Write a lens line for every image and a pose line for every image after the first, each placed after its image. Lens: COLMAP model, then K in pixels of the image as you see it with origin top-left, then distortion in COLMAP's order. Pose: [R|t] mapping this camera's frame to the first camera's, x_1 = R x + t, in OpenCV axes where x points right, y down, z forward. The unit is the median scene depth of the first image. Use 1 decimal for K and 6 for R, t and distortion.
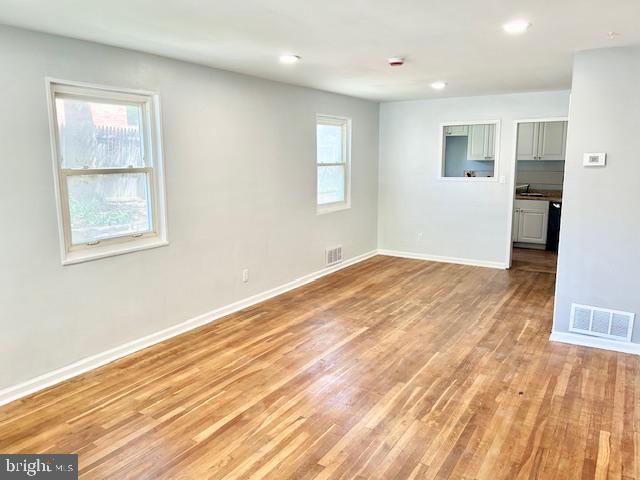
lens RADIAL K [[466.8, 0, 319.9], [0, 466.8, 225.6], [0, 0, 1]] dist [0.044276, -0.046534]
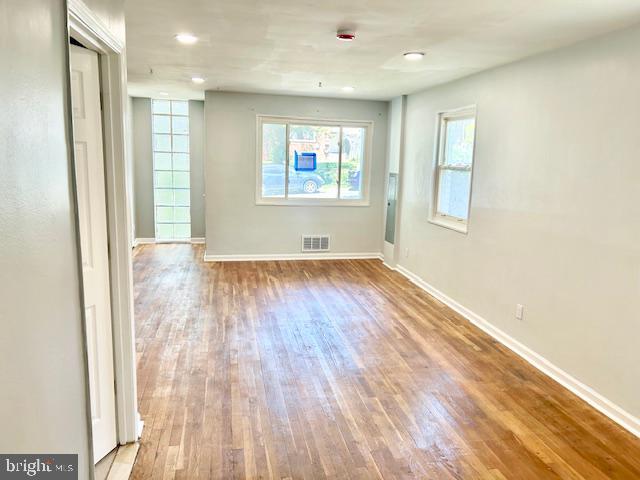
lens RADIAL K [[466.8, 0, 319.9], [0, 466.8, 225.6], [0, 0, 1]] dist [0.044276, -0.046534]
pose [[-0.708679, 0.093824, -0.699264, 0.706698], [-0.124527, 0.958924, 0.254868, -0.218212], [0.694454, 0.267697, -0.667886, 1.453711]]
